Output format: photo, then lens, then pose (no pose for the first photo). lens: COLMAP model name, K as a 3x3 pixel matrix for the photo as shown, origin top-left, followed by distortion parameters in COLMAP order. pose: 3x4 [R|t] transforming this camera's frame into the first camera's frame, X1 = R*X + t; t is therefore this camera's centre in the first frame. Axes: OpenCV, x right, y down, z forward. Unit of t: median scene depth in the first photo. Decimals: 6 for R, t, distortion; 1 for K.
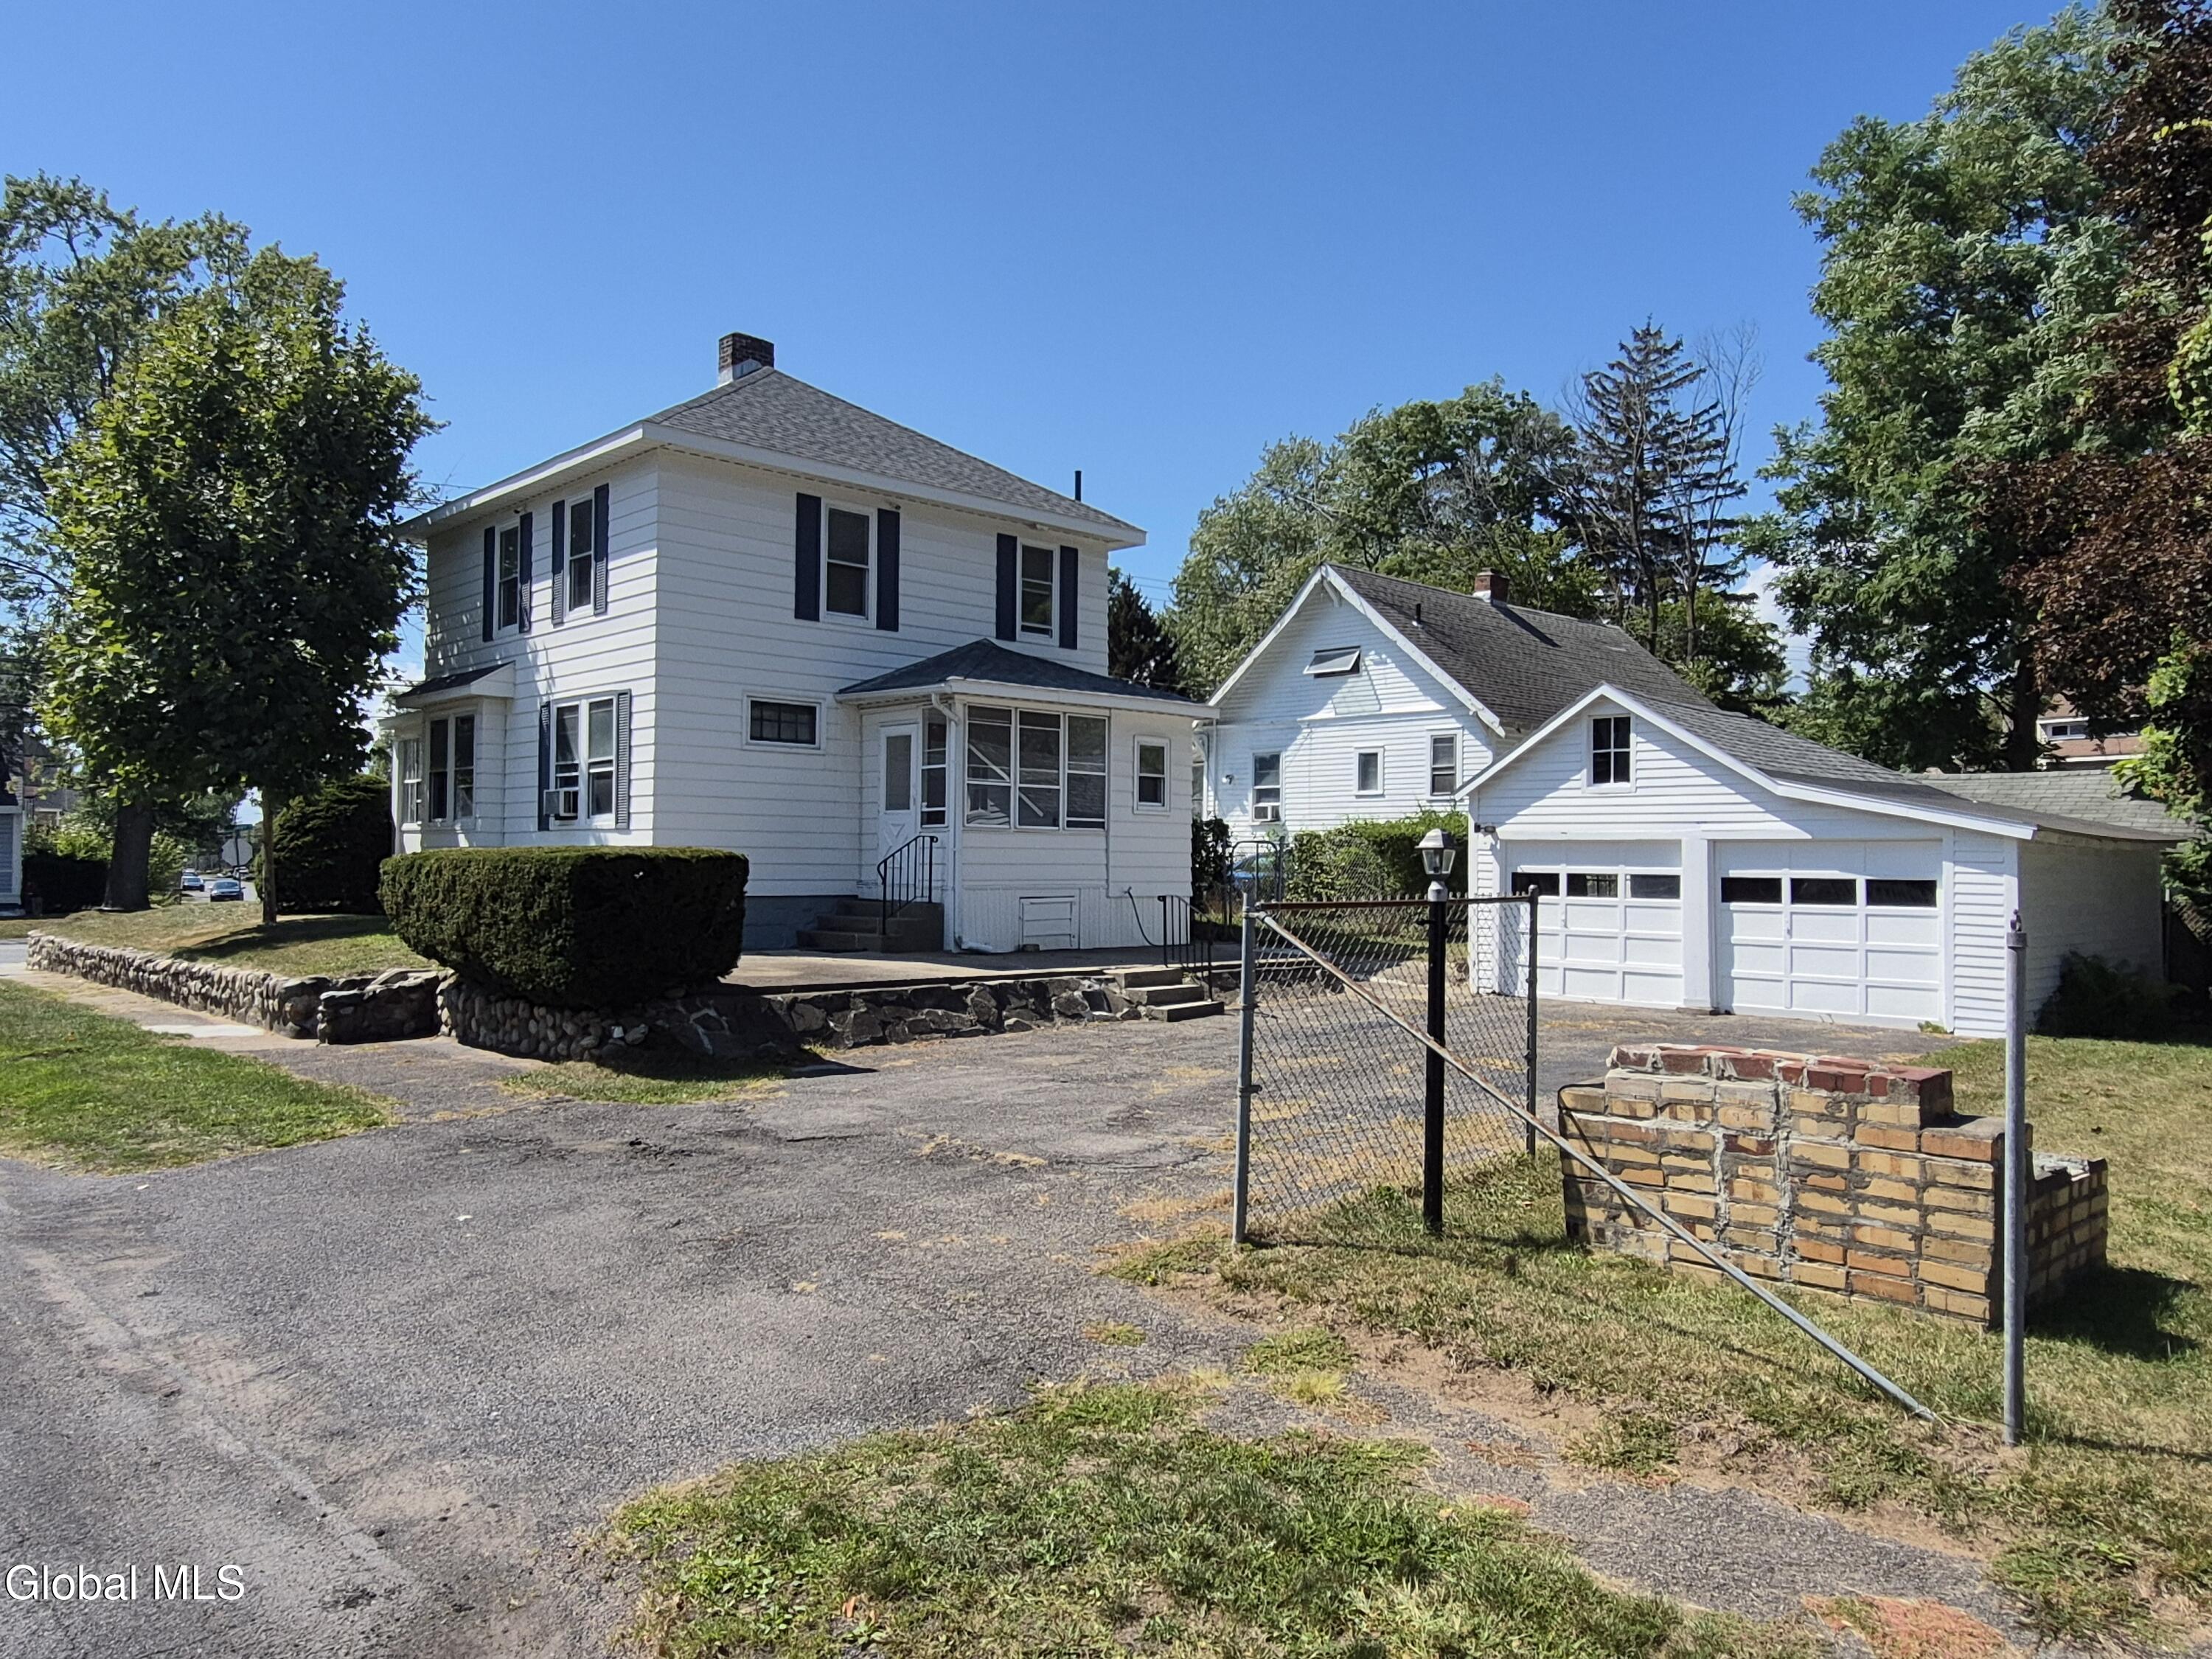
lens RADIAL K [[1513.7, 0, 1116.3], [0, 1513.7, 847.9], [0, 0, 1]] dist [-0.028684, 0.025765]
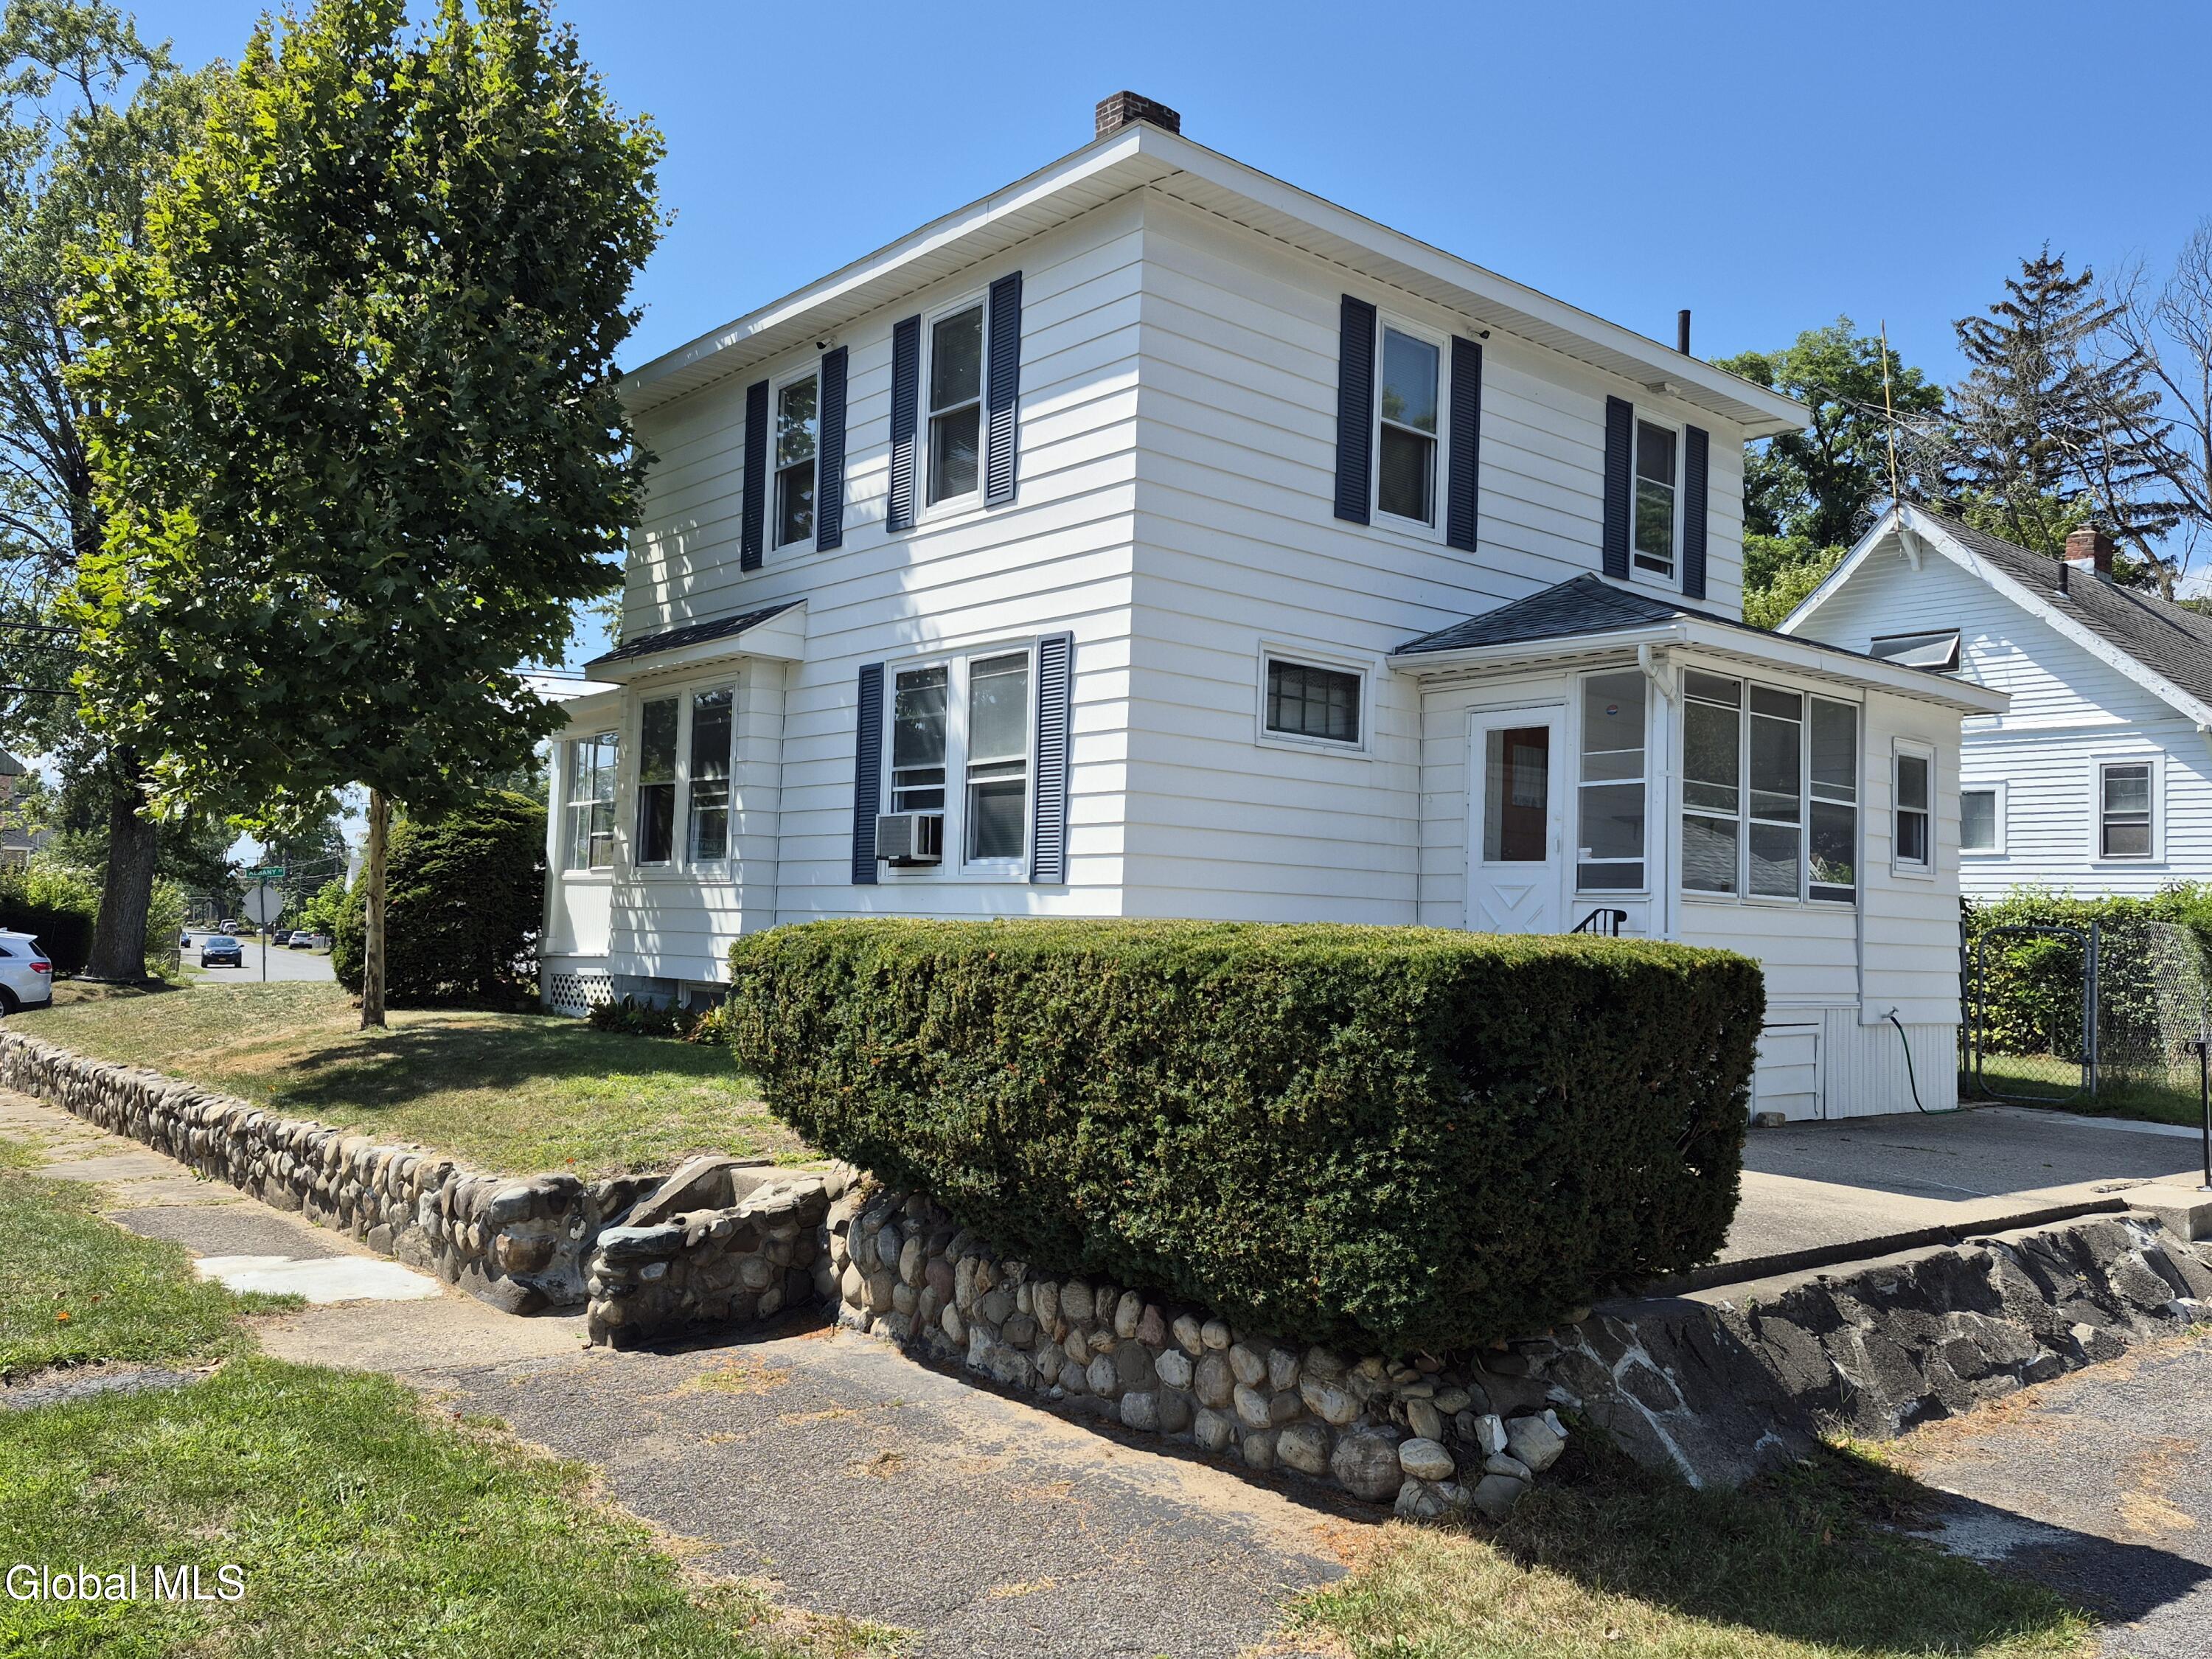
lens RADIAL K [[1775.1, 0, 1110.9], [0, 1775.1, 833.3], [0, 0, 1]] dist [0.059265, -0.047250]
pose [[0.997156, 0.018033, -0.073176, -0.238780], [-0.021479, 0.998683, -0.046589, -0.001599], [0.072239, 0.048028, 0.996230, 0.330212]]
